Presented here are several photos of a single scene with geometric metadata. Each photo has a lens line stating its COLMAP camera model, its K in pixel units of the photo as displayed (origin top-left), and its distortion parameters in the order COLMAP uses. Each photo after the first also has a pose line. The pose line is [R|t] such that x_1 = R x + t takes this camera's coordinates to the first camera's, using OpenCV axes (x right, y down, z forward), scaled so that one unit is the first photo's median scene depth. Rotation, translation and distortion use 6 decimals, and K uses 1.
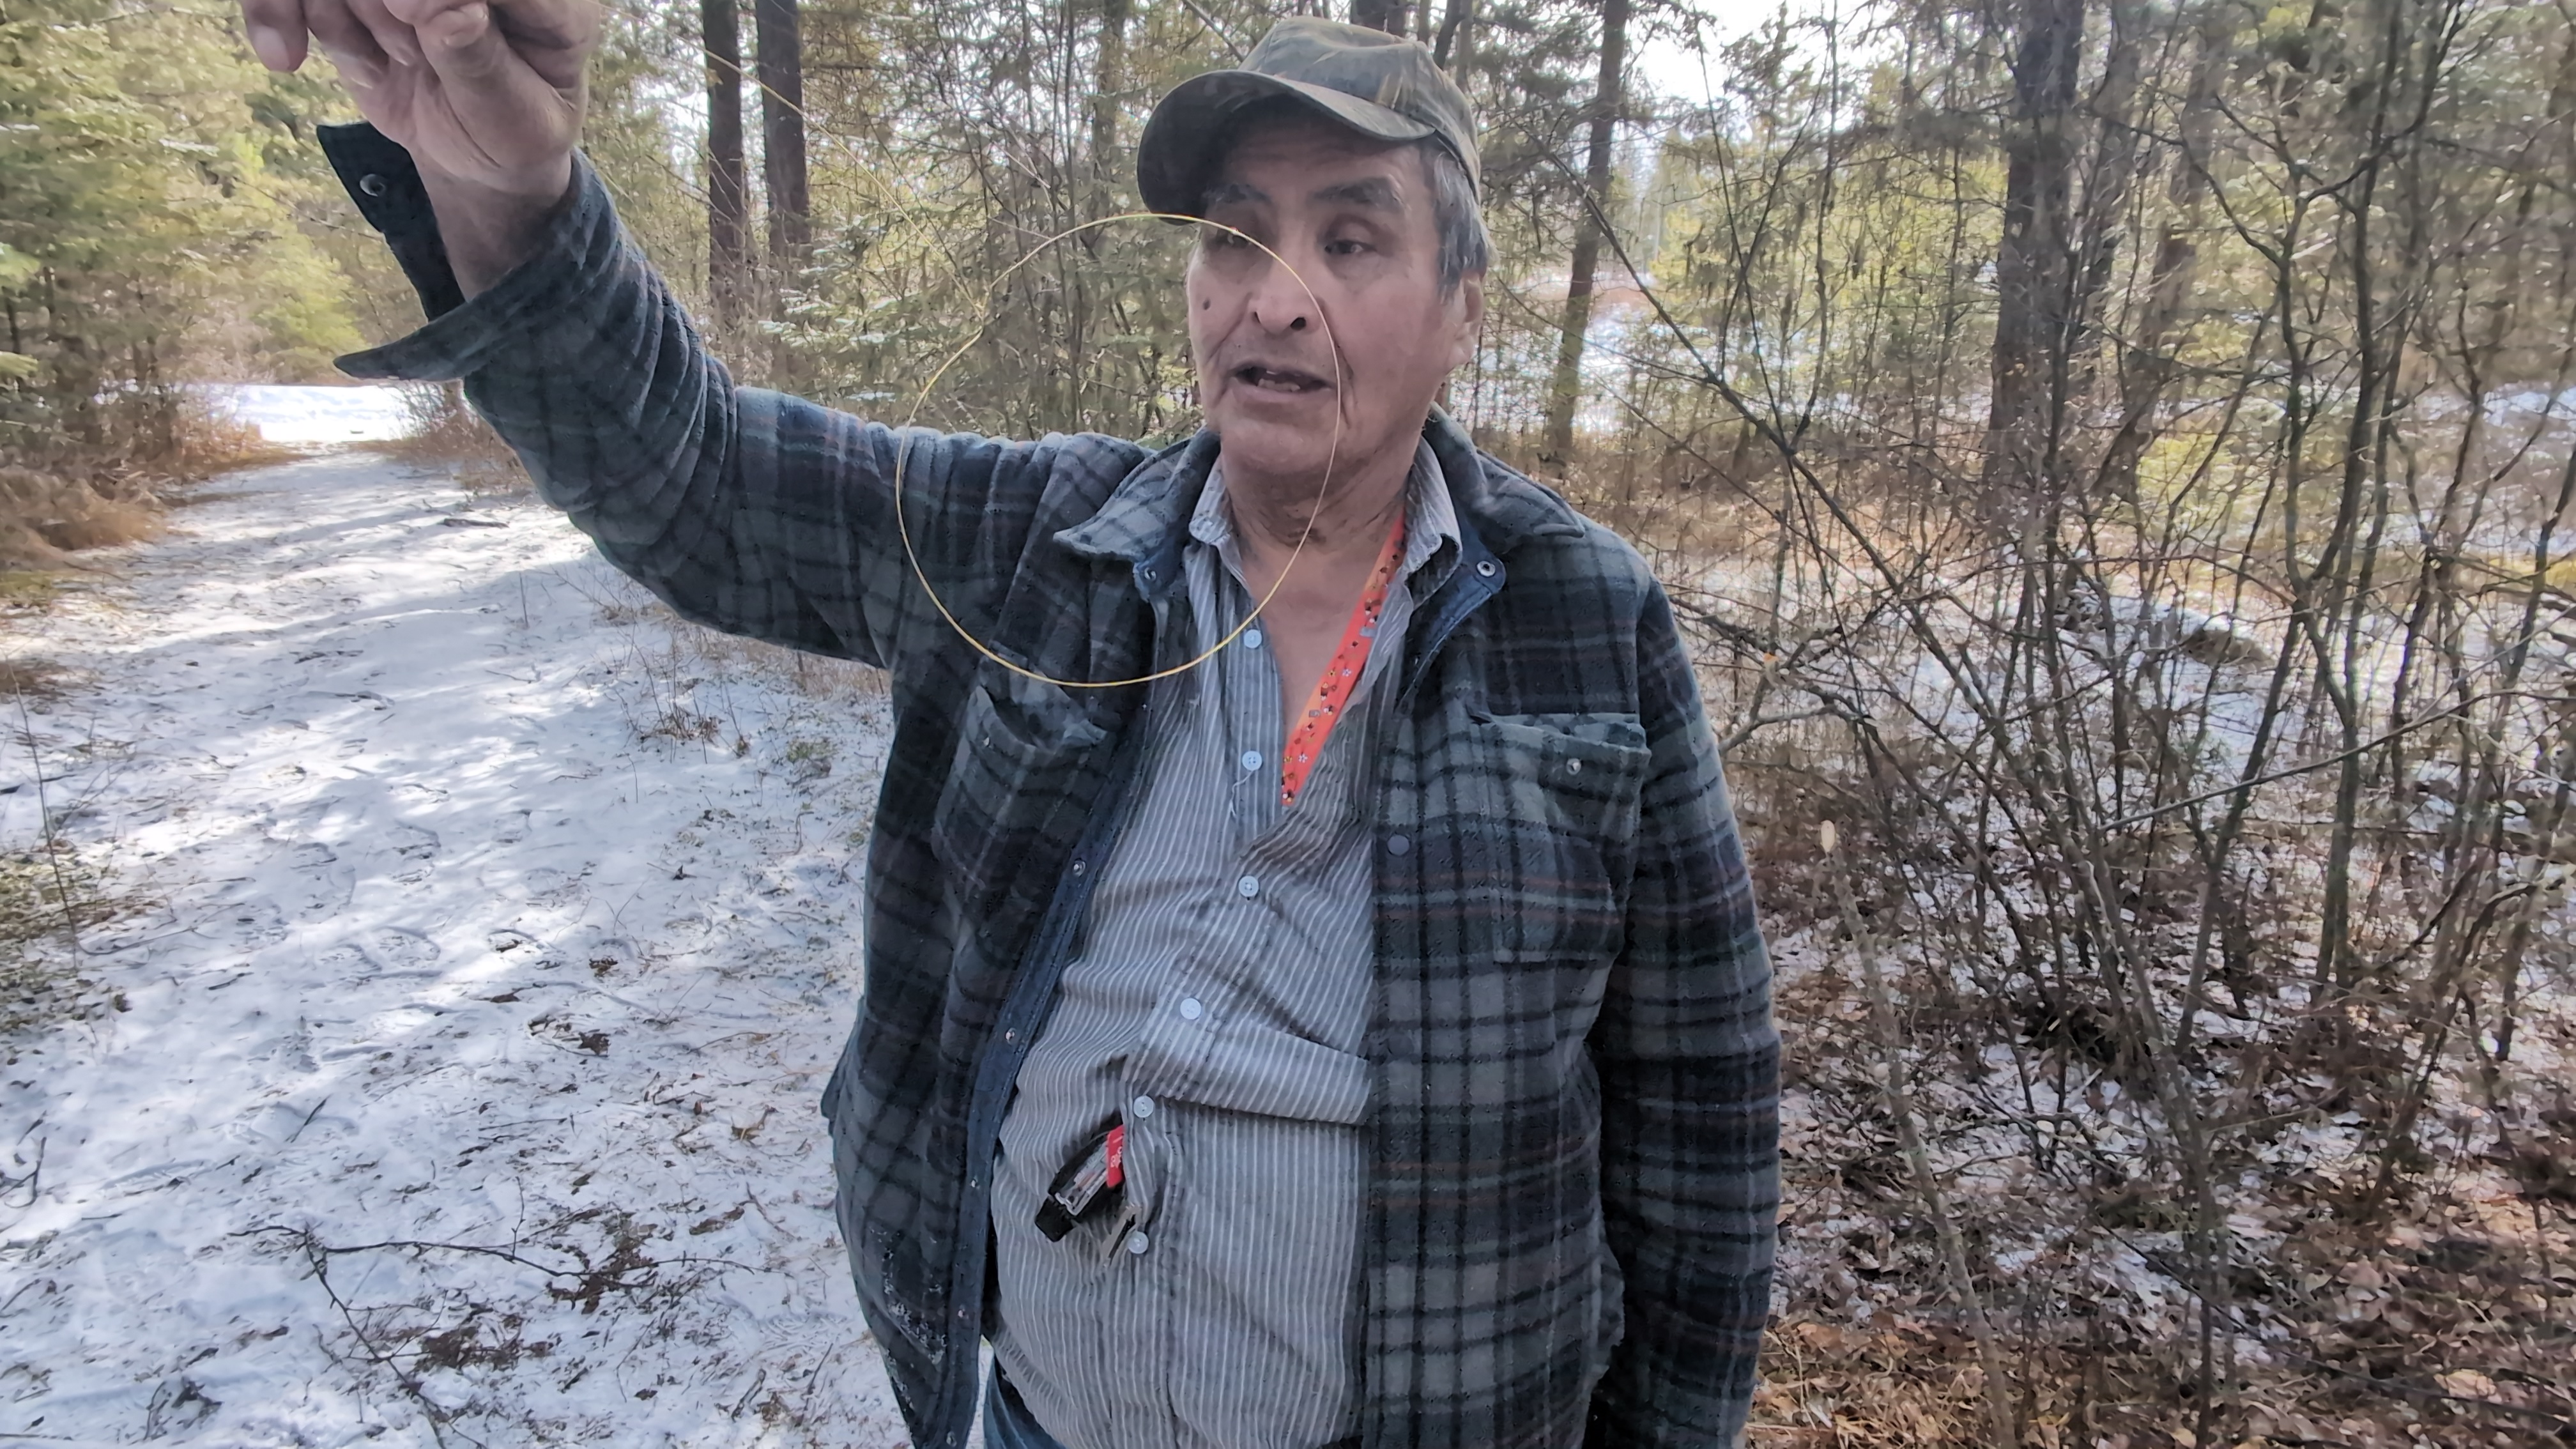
lens RADIAL K [[1235.1, 0, 1288.0], [0, 1235.1, 724.5], [0, 0, 1]] dist [0.001184, -0.000077]
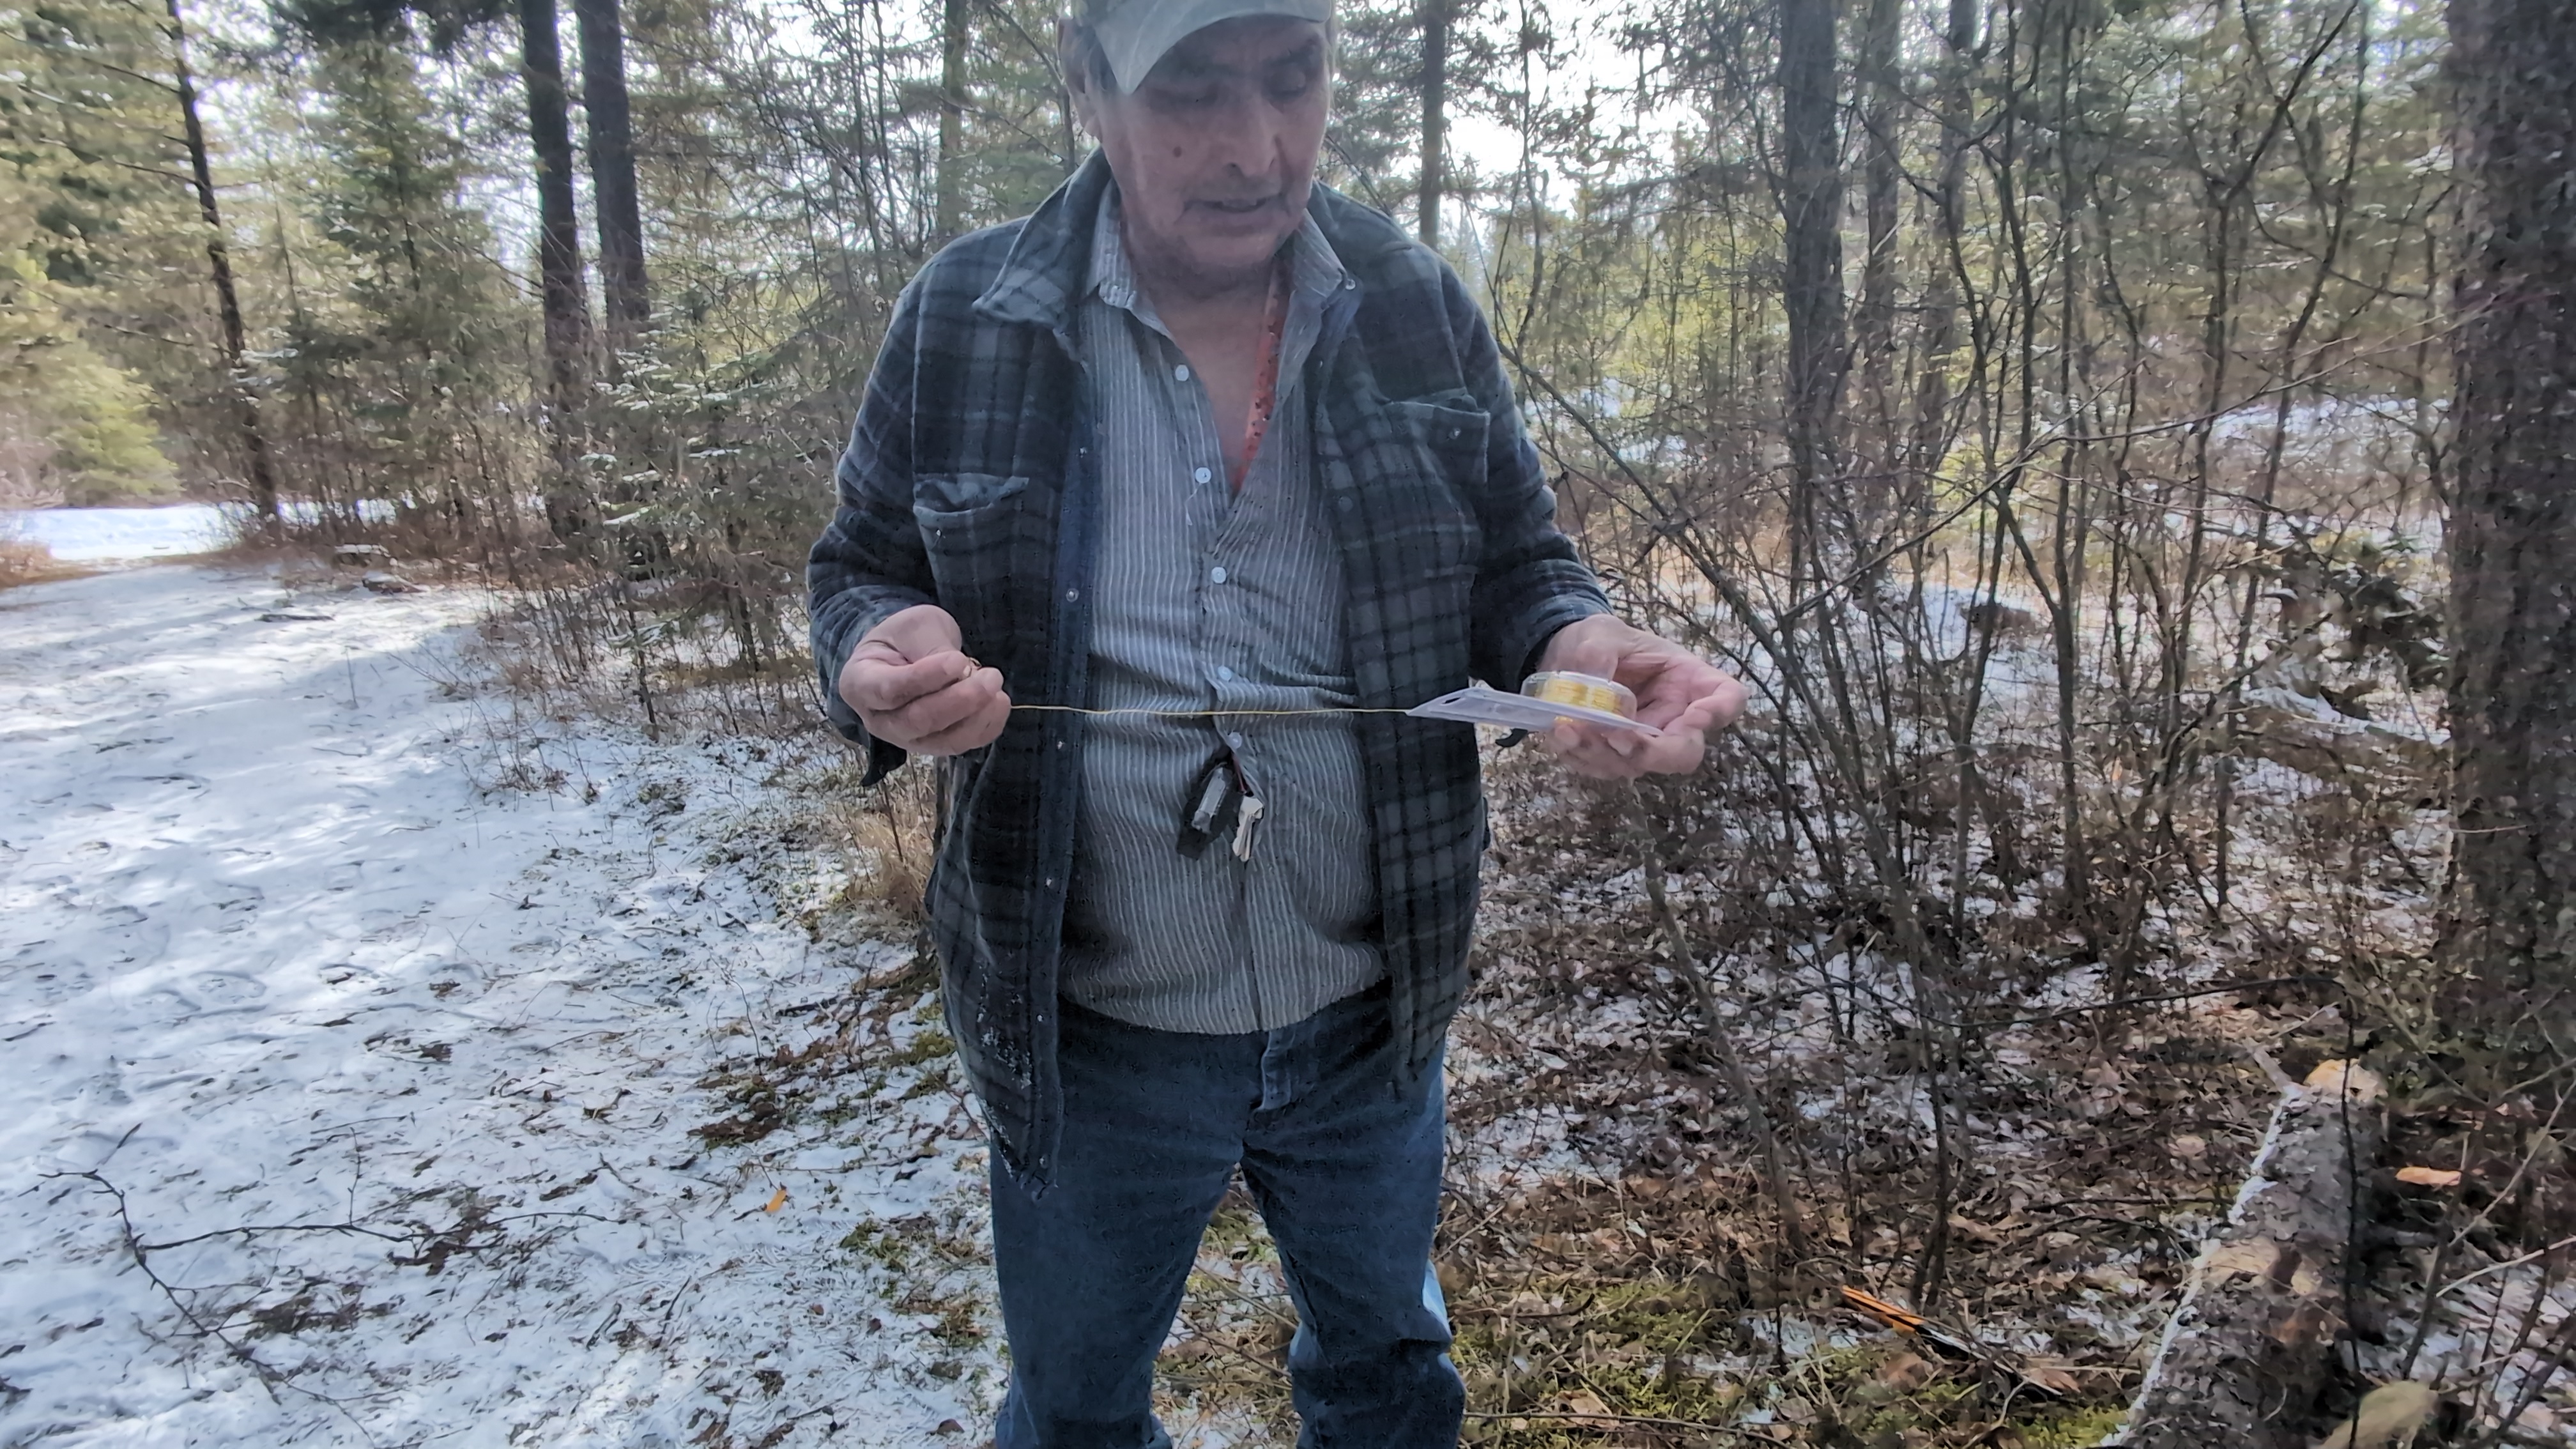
lens RADIAL K [[1235.1, 0, 1288.0], [0, 1235.1, 724.5], [0, 0, 1]] dist [0.001184, -0.000077]
pose [[0.993544, -0.063802, 0.093805, 0.039353], [0.069644, 0.995743, -0.060376, 0.118985], [-0.089554, 0.066519, 0.993758, -0.059032]]
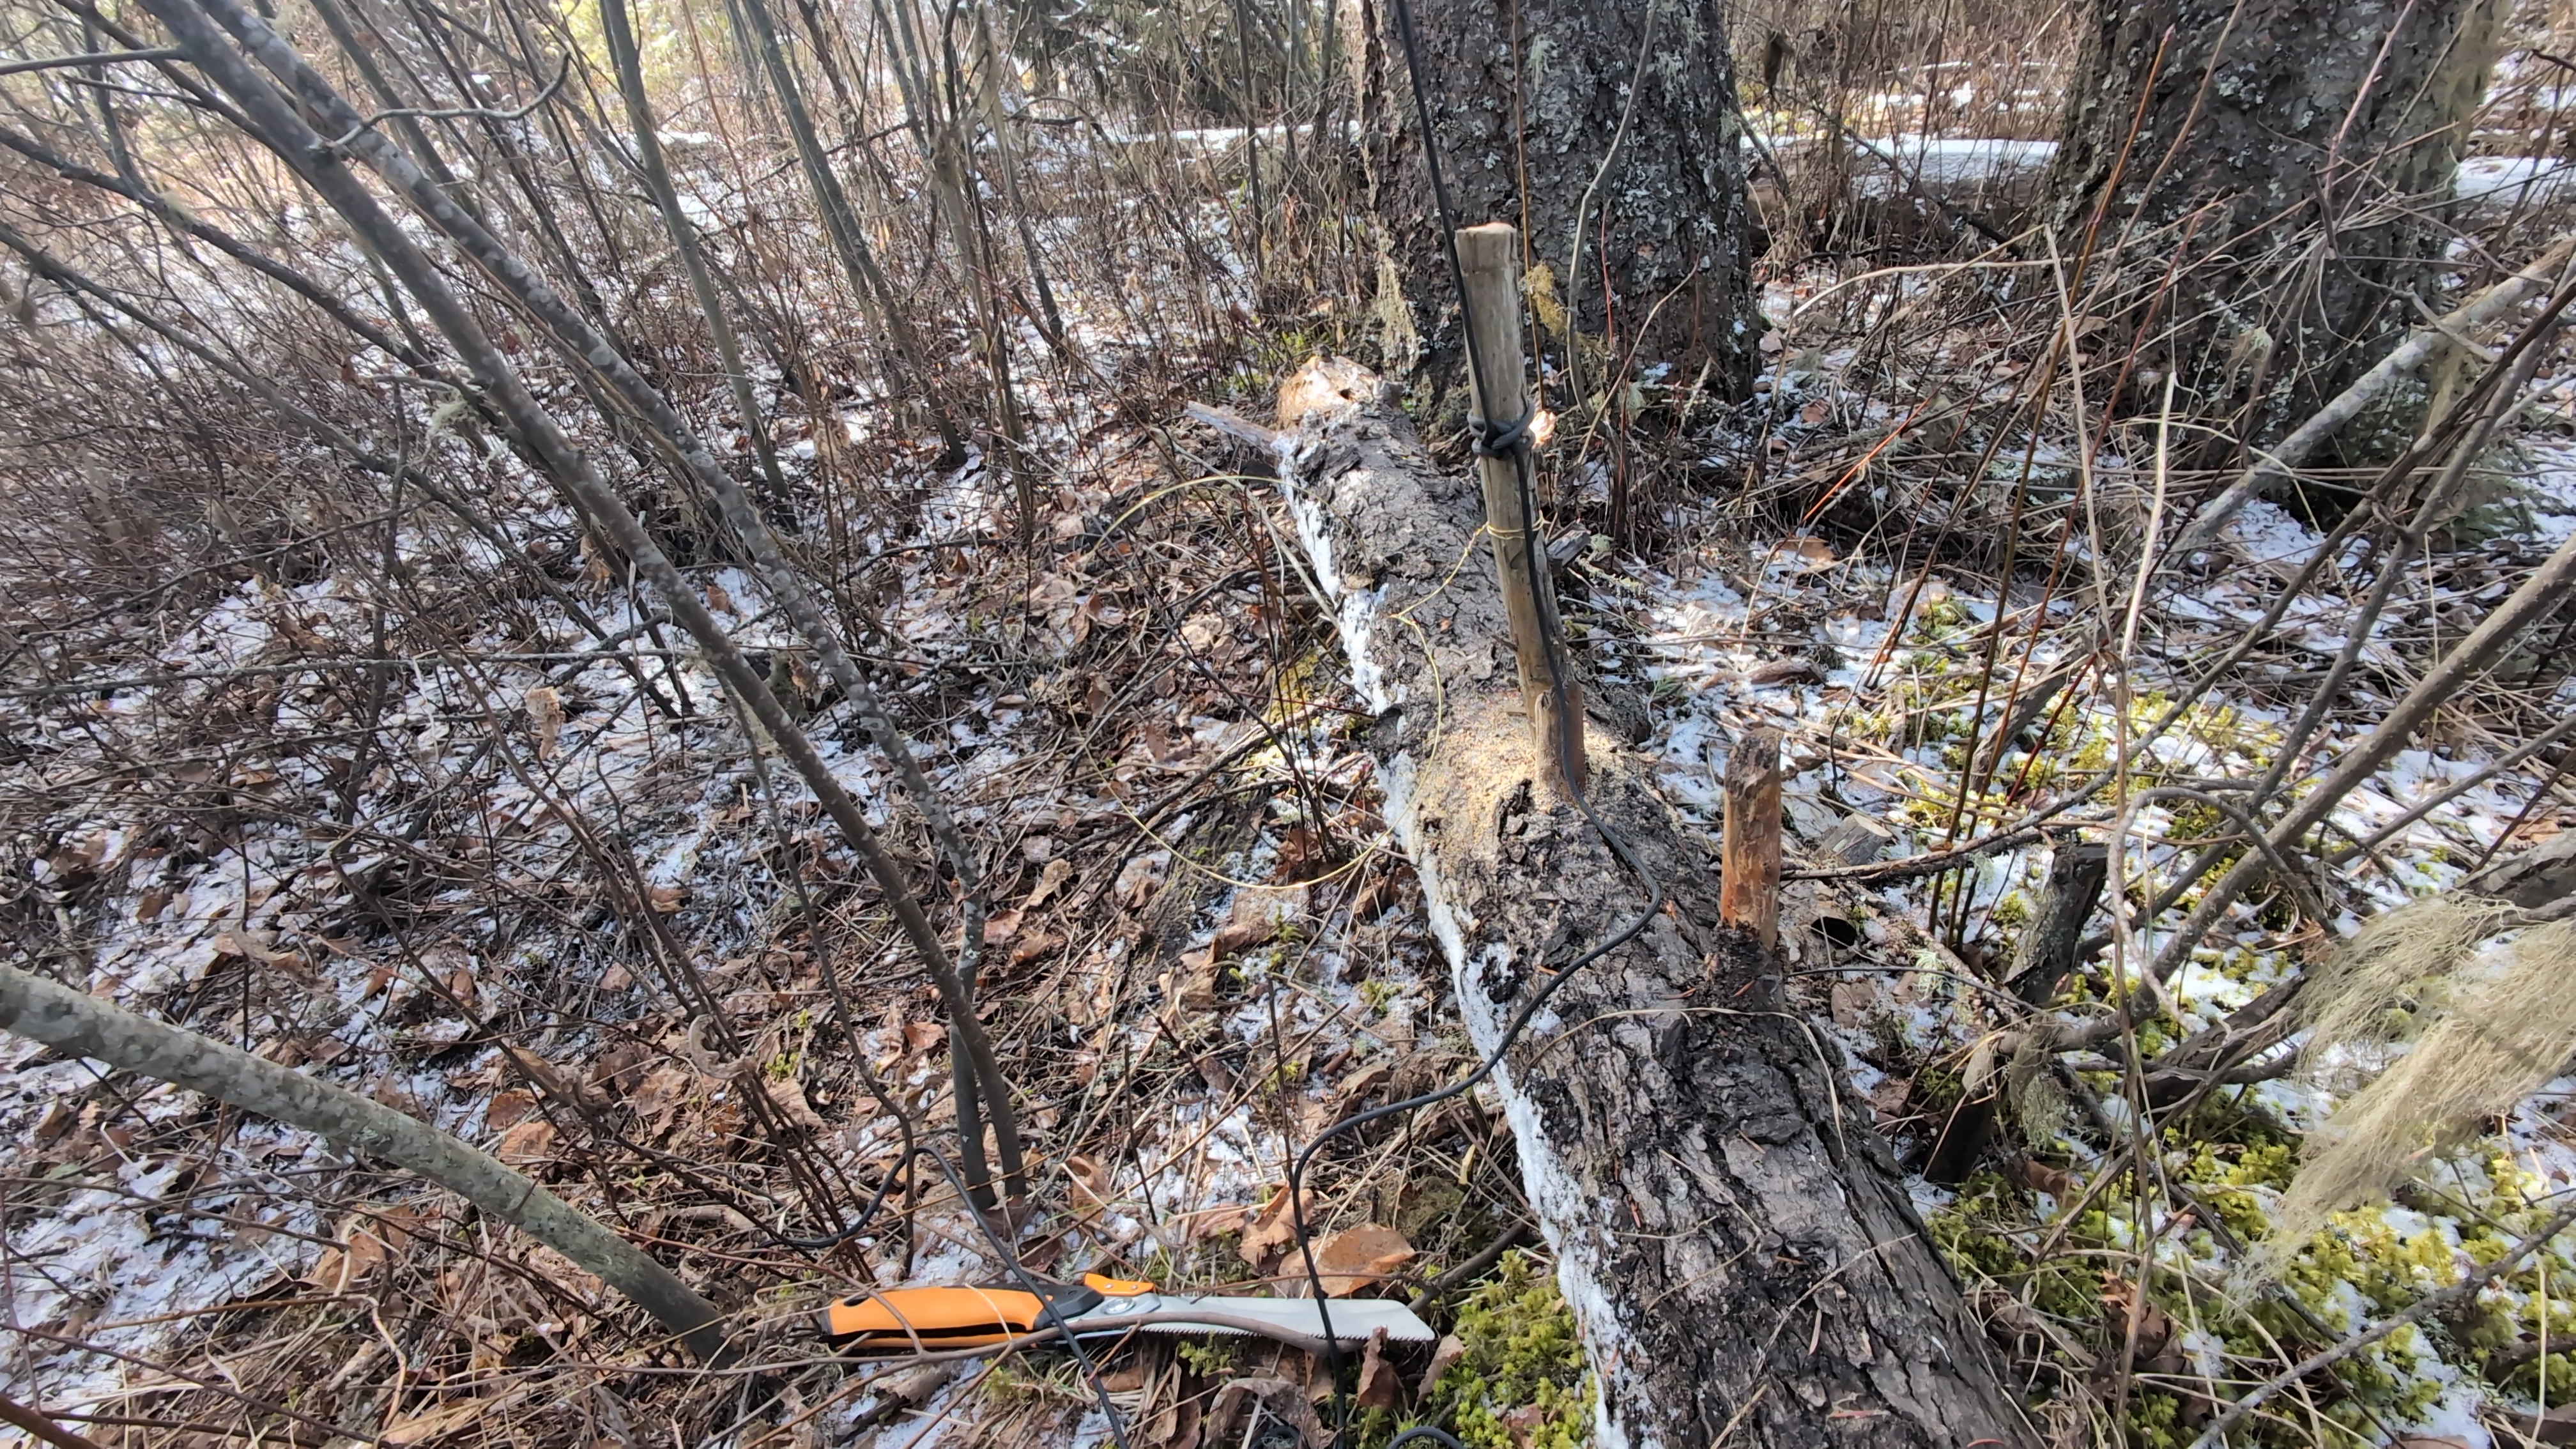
lens RADIAL K [[1229.4, 0, 1265.3], [0, 1229.4, 718.4], [0, 0, 1]] dist [-0.000645, 0.000423]
pose [[0.501430, -0.498879, 0.706886, 0.326739], [0.354702, 0.863739, 0.357969, 0.247363], [-0.789148, 0.071238, 0.610058, 0.396083]]
